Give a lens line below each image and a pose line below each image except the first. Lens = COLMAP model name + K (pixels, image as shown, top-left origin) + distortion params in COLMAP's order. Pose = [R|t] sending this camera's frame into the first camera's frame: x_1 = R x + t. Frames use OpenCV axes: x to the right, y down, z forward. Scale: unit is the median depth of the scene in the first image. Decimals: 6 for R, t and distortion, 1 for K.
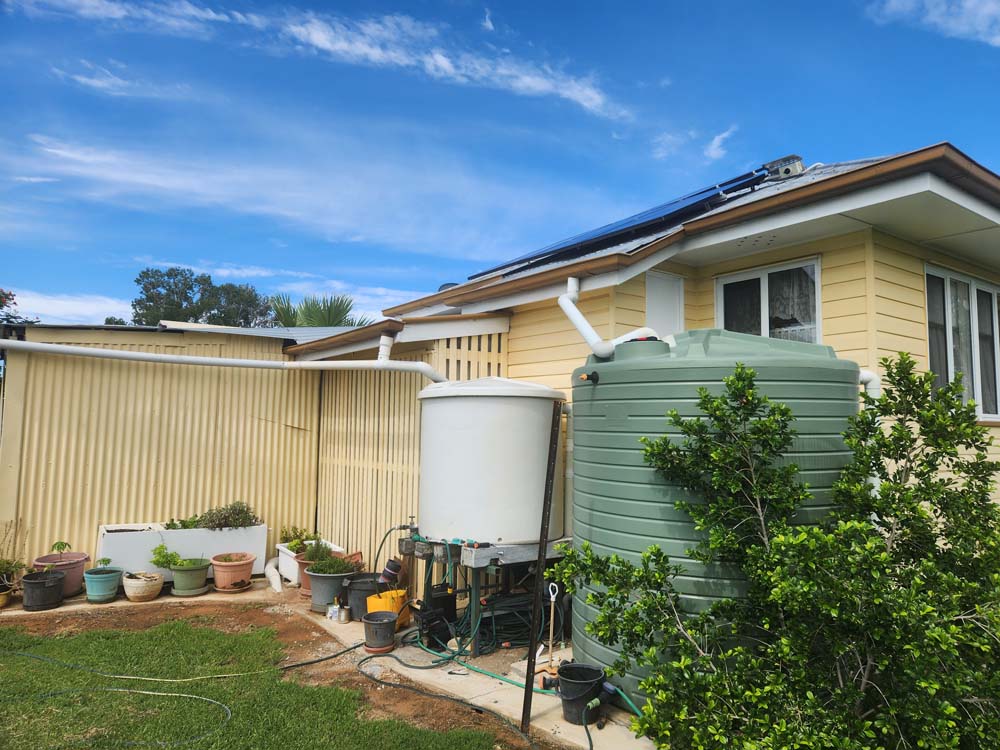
lens RADIAL K [[657.6, 0, 500.0], [0, 657.6, 375.0], [0, 0, 1]] dist [0.059277, -0.056685]
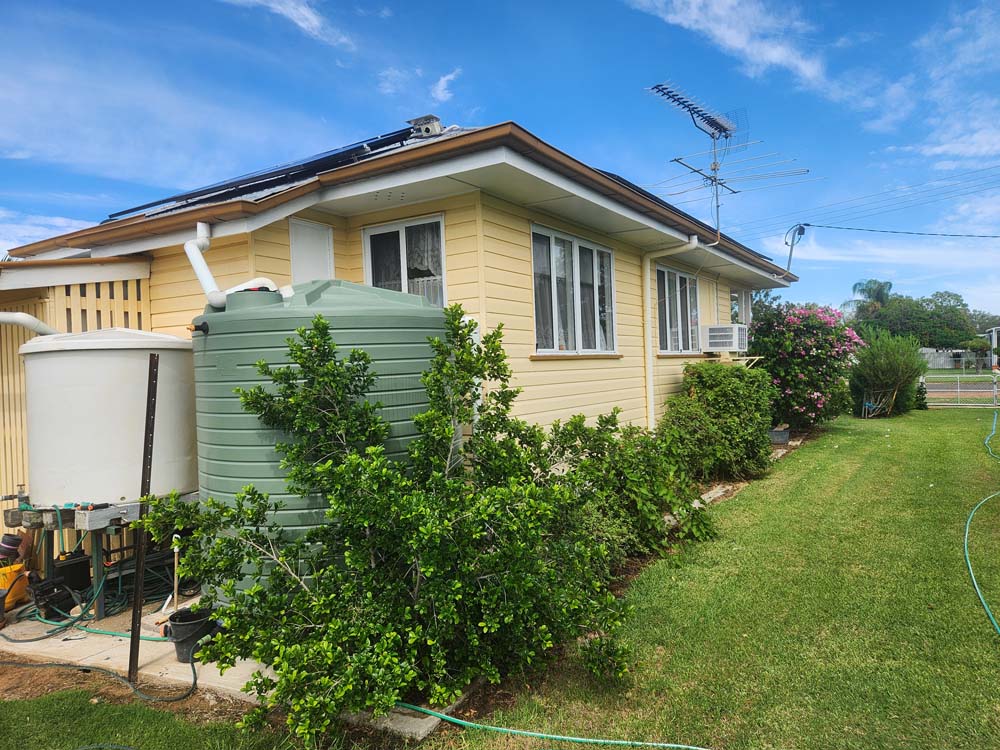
lens RADIAL K [[666.9, 0, 500.0], [0, 666.9, 375.0], [0, 0, 1]] dist [0.077002, -0.069462]
pose [[0.931797, -0.047677, 0.359835, 0.151355], [0.016885, 0.995956, 0.088238, -0.006724], [-0.362587, -0.076144, 0.928834, -0.095231]]
